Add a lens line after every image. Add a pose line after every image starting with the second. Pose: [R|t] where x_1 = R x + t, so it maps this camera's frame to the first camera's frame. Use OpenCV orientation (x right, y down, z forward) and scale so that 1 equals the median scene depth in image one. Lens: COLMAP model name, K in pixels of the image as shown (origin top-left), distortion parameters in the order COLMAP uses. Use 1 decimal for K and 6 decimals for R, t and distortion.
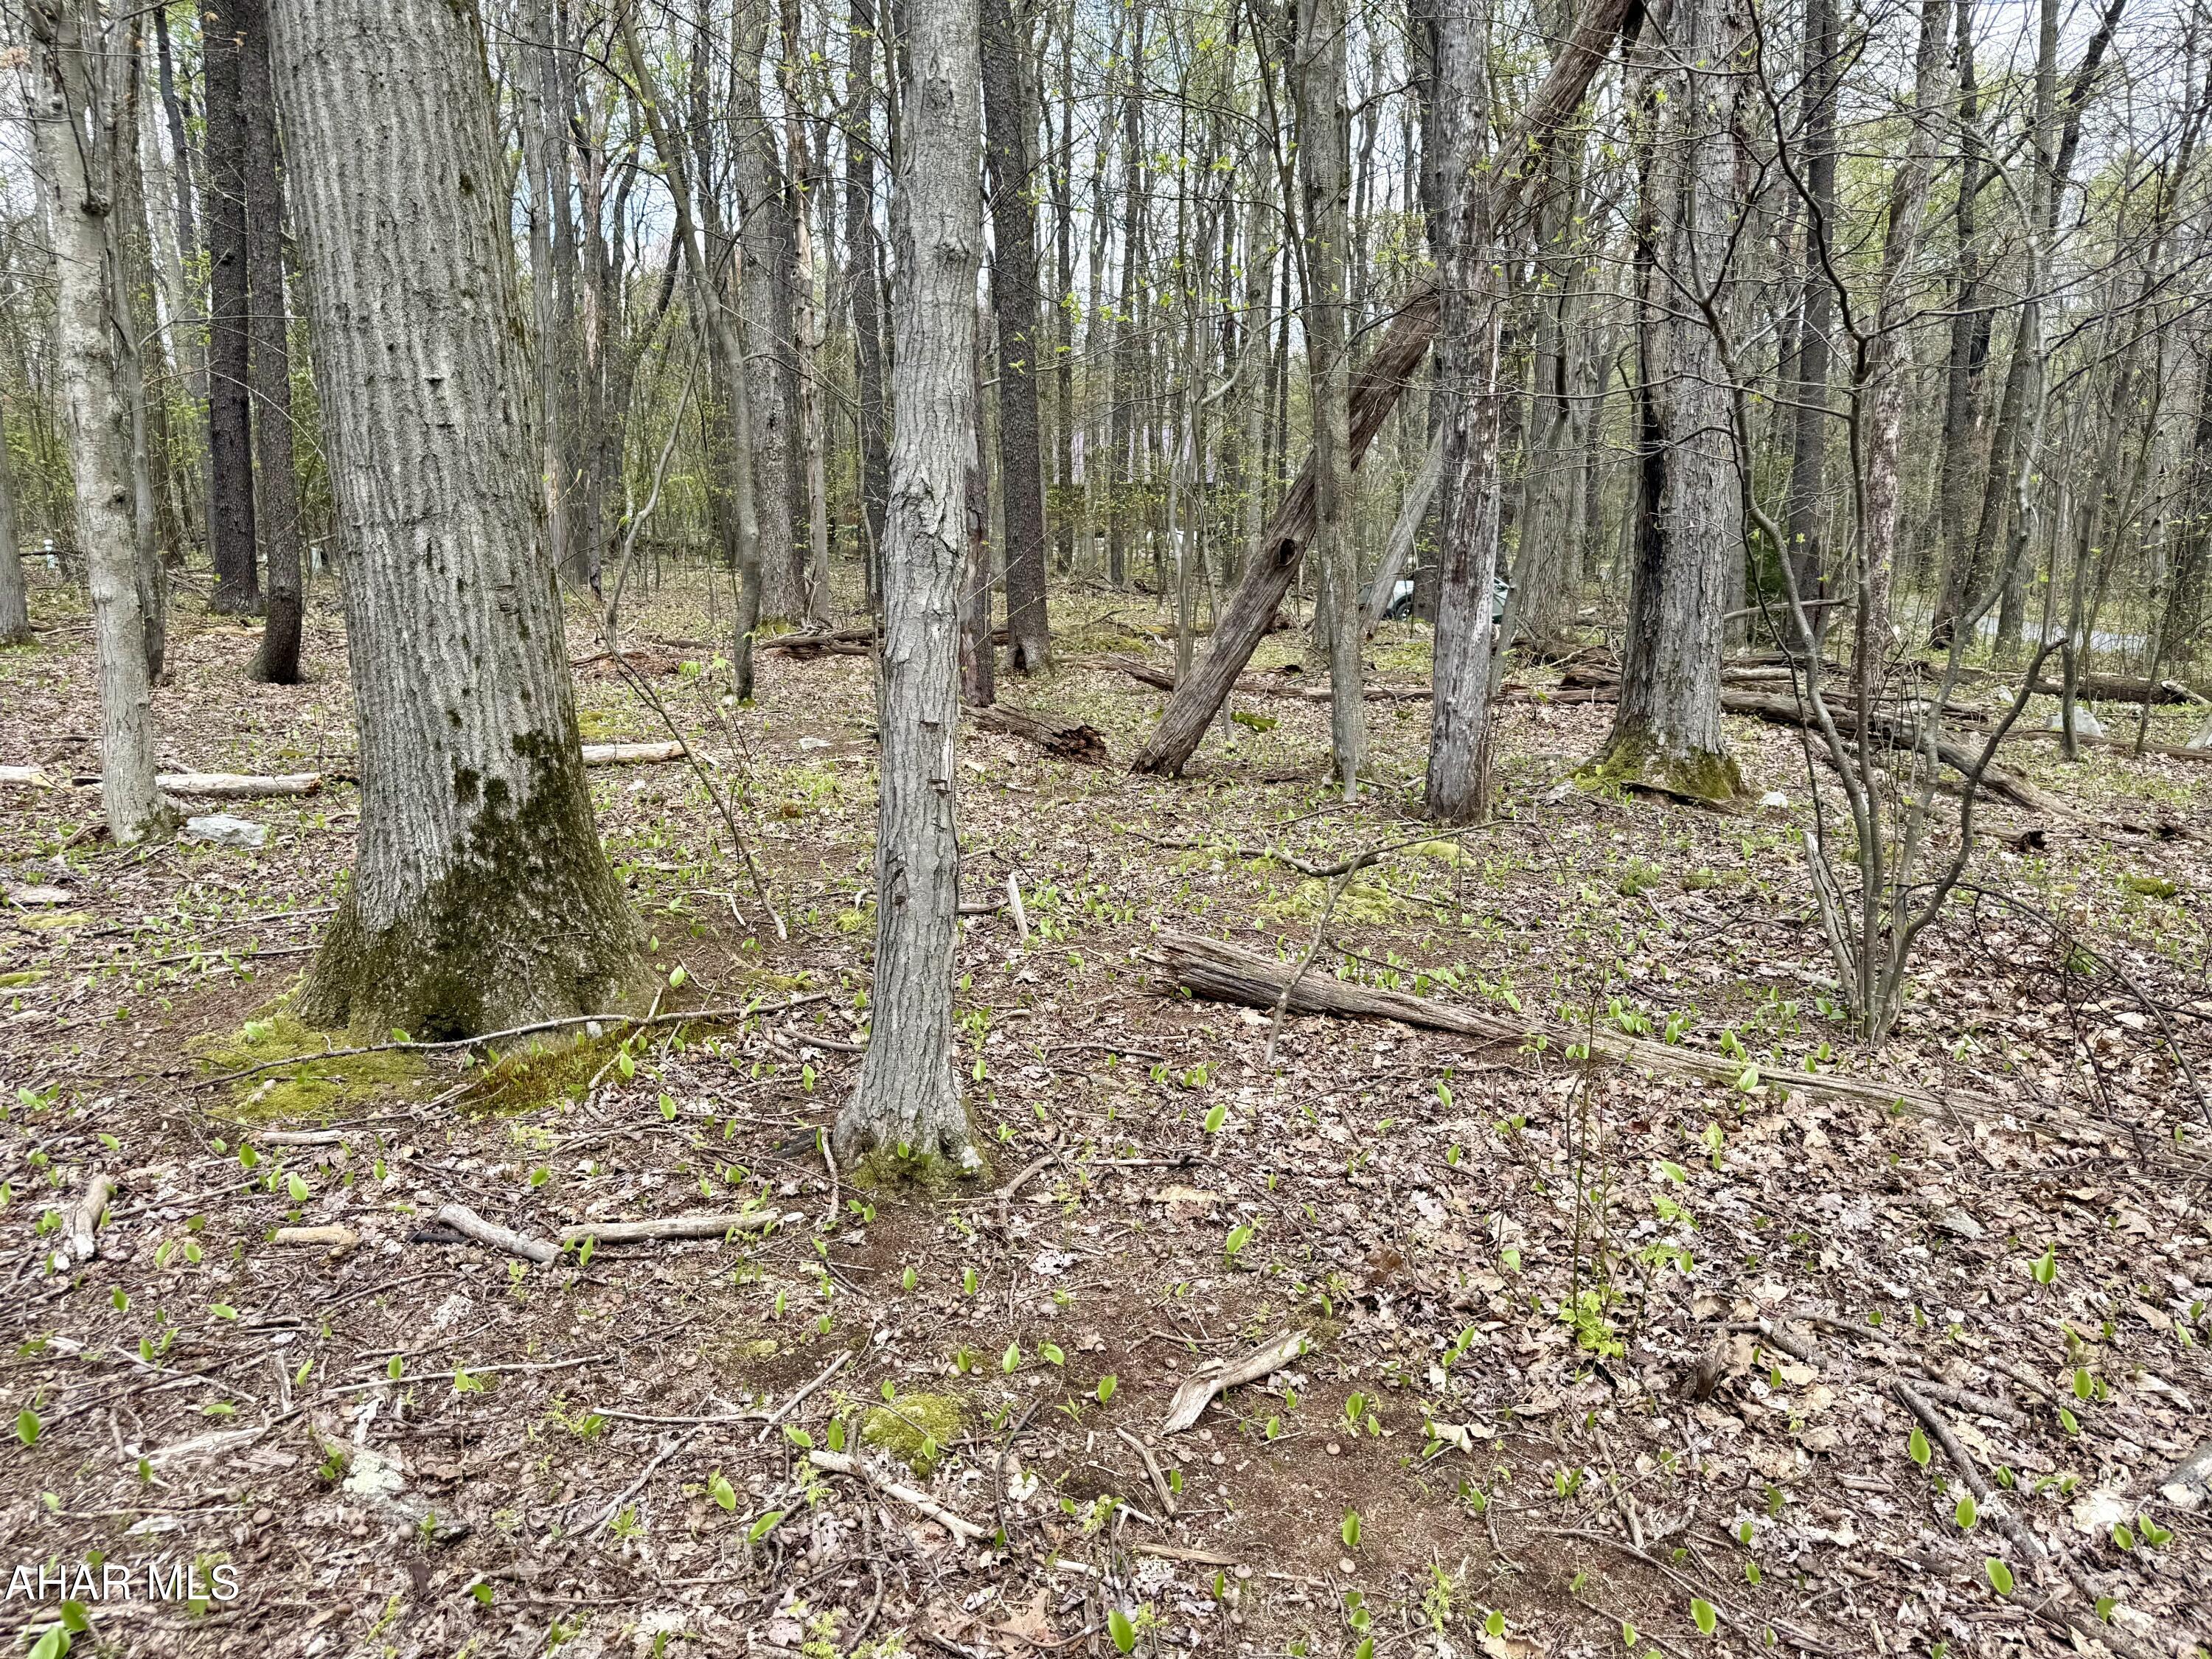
lens RADIAL K [[1480.7, 0, 1122.4], [0, 1480.7, 843.4], [0, 0, 1]] dist [0.007818, -0.016009]
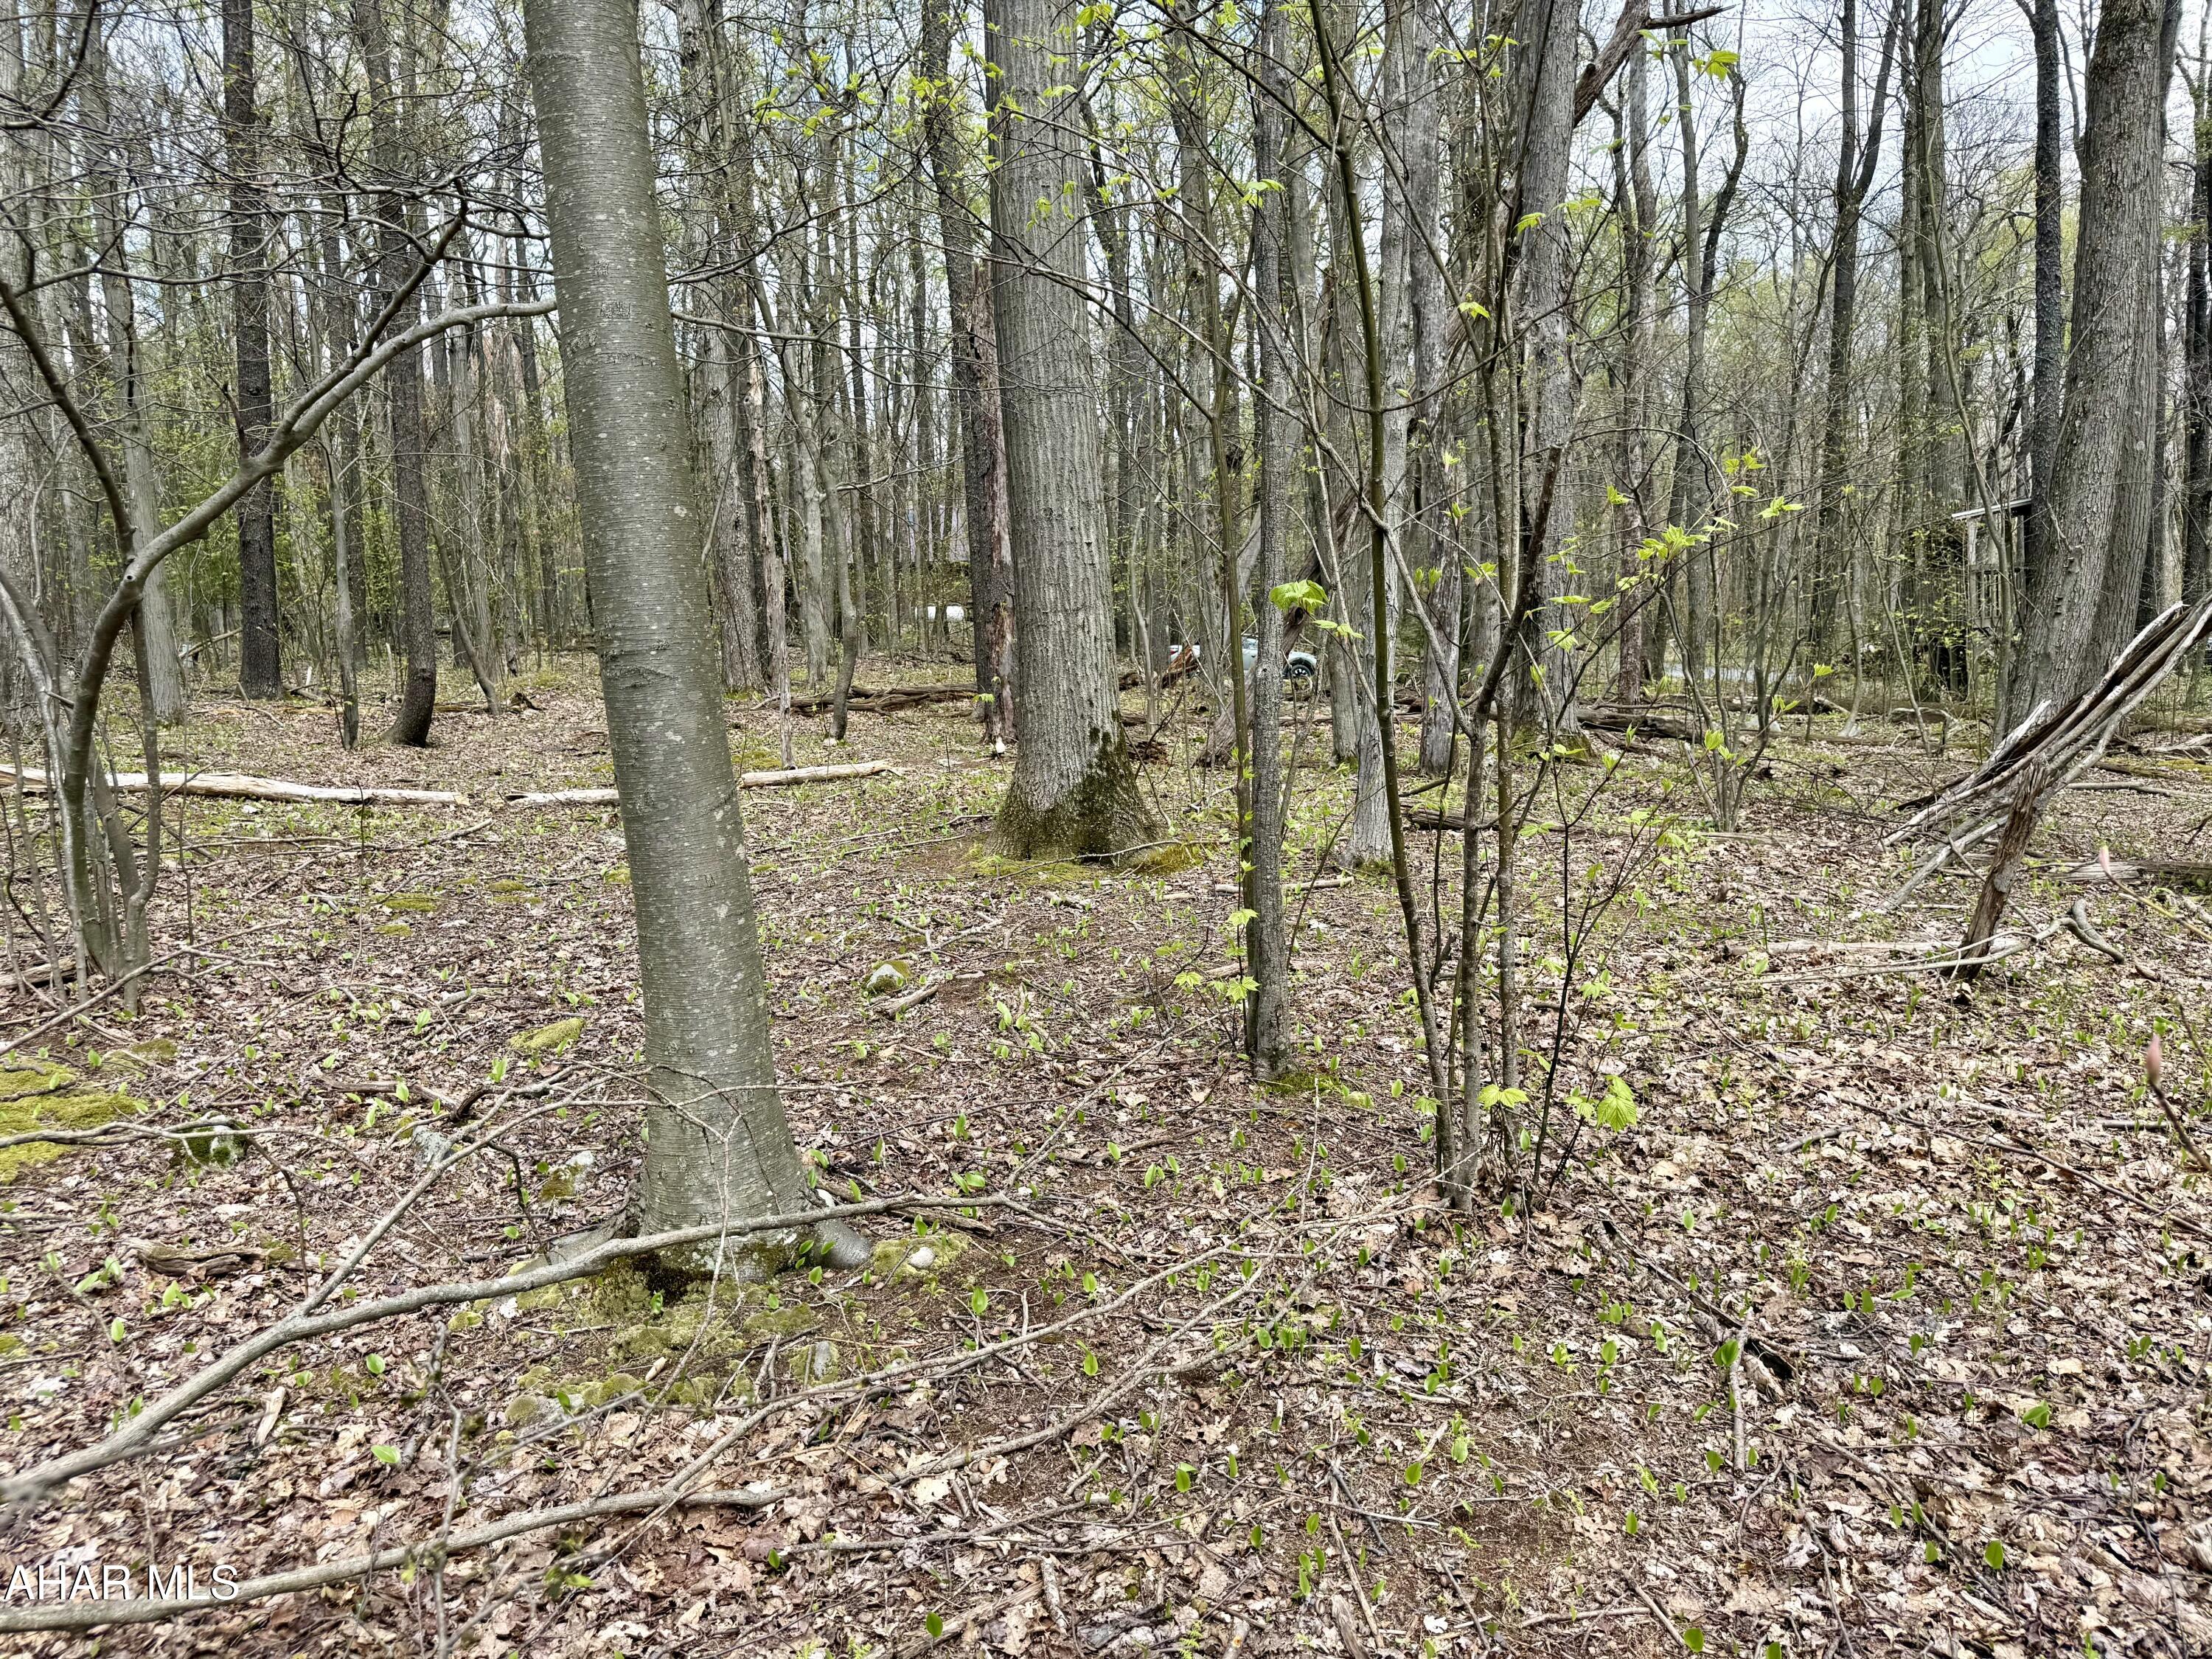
lens RADIAL K [[1480.7, 0, 1122.4], [0, 1480.7, 843.4], [0, 0, 1]] dist [0.007818, -0.016009]
pose [[0.983484, -0.045934, 0.175069, -0.244425], [0.054642, 0.997480, -0.045249, 0.065466], [-0.172550, 0.054067, 0.983516, -0.326233]]
